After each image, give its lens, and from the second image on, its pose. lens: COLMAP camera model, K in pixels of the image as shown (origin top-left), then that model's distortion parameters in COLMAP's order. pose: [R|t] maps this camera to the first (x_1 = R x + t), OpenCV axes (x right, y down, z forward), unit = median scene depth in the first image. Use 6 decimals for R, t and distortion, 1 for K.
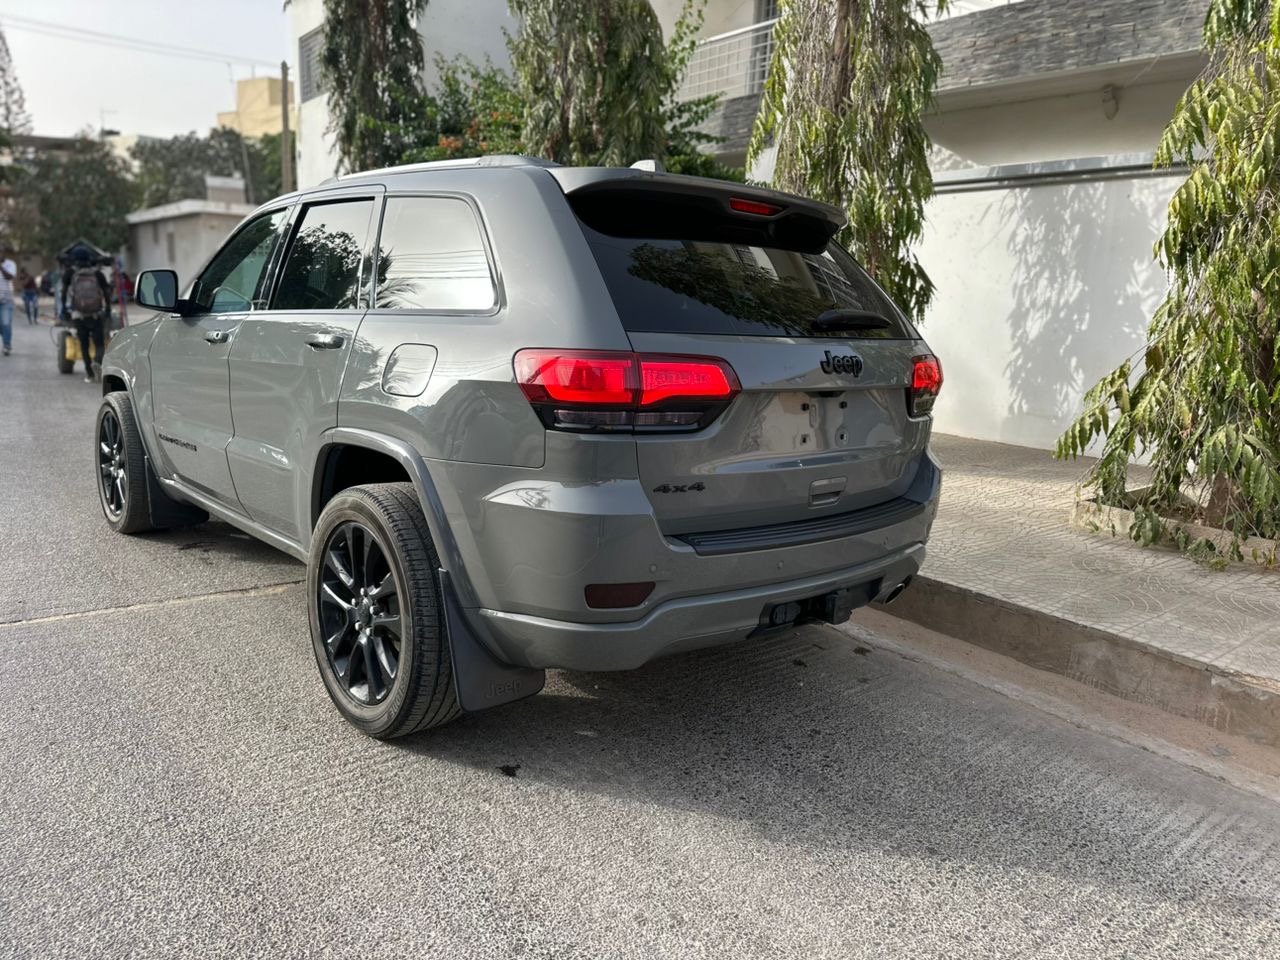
lens RADIAL K [[915.4, 0, 641.6], [0, 915.4, 489.6], [0, 0, 1]] dist [0.022900, -0.032718]
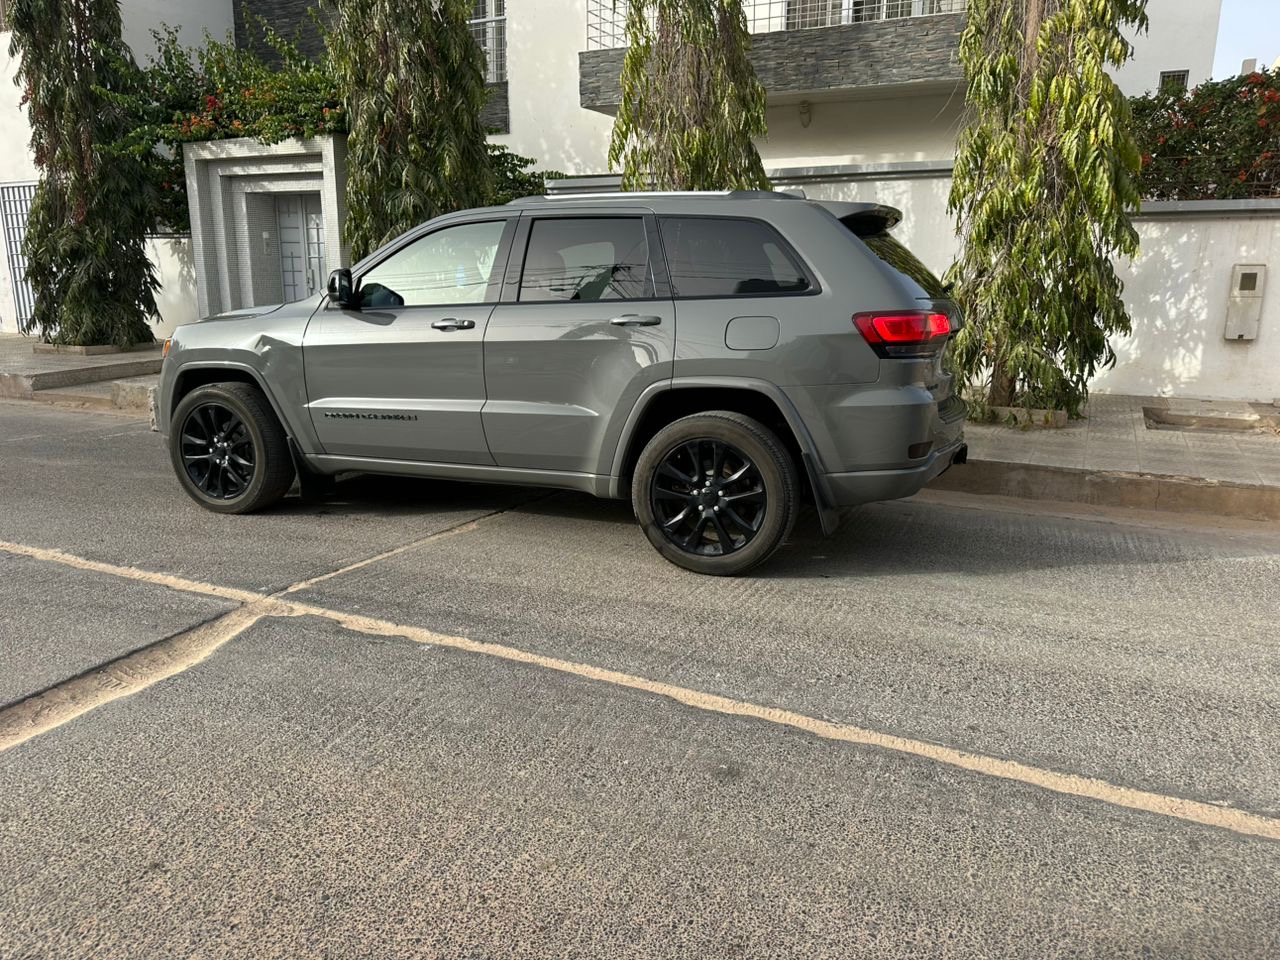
lens RADIAL K [[915.4, 0, 628.2], [0, 915.4, 487.8], [0, 0, 1]] dist [0.022900, -0.032718]
pose [[0.903183, -0.130676, 0.408881, -0.919029], [0.116756, 0.991410, 0.058944, 0.011512], [-0.413072, -0.005498, 0.910682, -0.282834]]
